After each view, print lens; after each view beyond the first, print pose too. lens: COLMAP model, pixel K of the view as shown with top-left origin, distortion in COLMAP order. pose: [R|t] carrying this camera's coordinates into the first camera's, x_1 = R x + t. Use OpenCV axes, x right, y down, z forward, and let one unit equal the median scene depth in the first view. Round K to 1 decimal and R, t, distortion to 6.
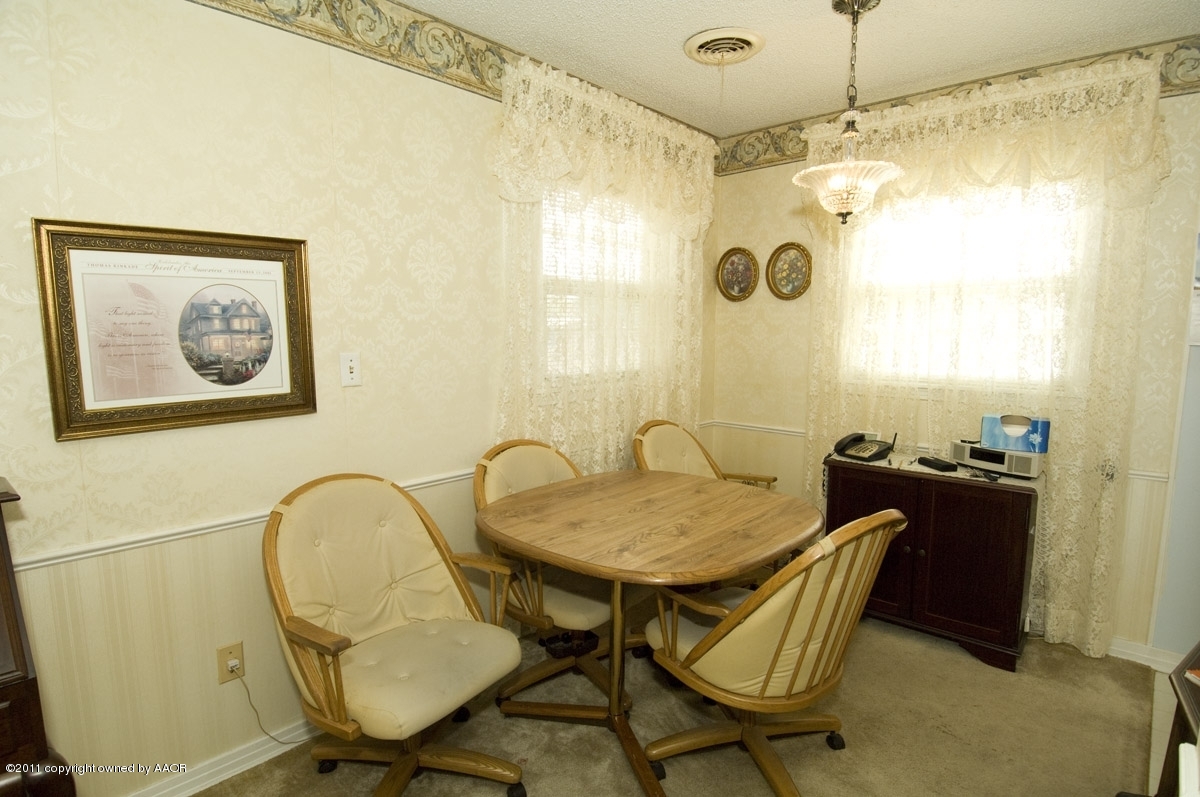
lens RADIAL K [[627.3, 0, 606.8], [0, 627.3, 401.9], [0, 0, 1]] dist [0.051738, -0.056858]
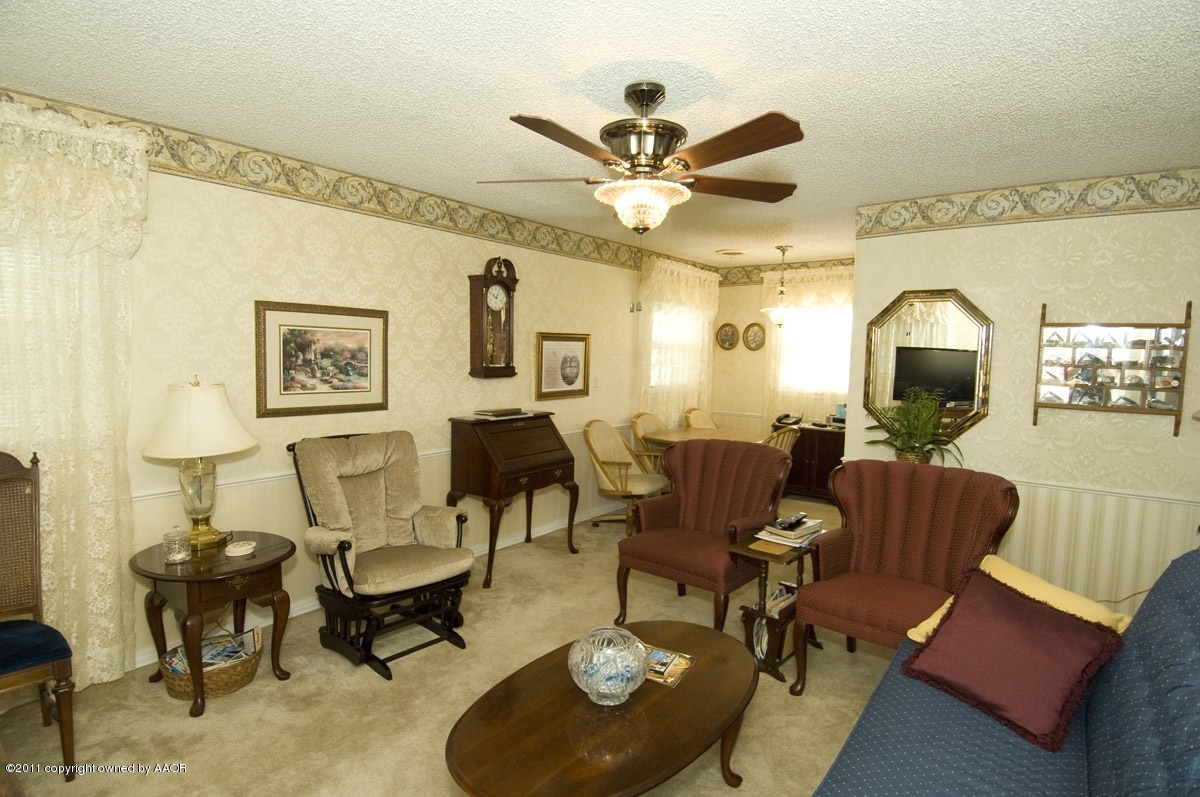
lens RADIAL K [[627.3, 0, 606.8], [0, 627.3, 401.9], [0, 0, 1]] dist [0.051738, -0.056858]
pose [[0.996390, 0.008366, 0.084479, -0.383272], [-0.005232, 0.999292, -0.037249, 0.088212], [-0.084731, 0.036672, 0.995729, -1.052402]]
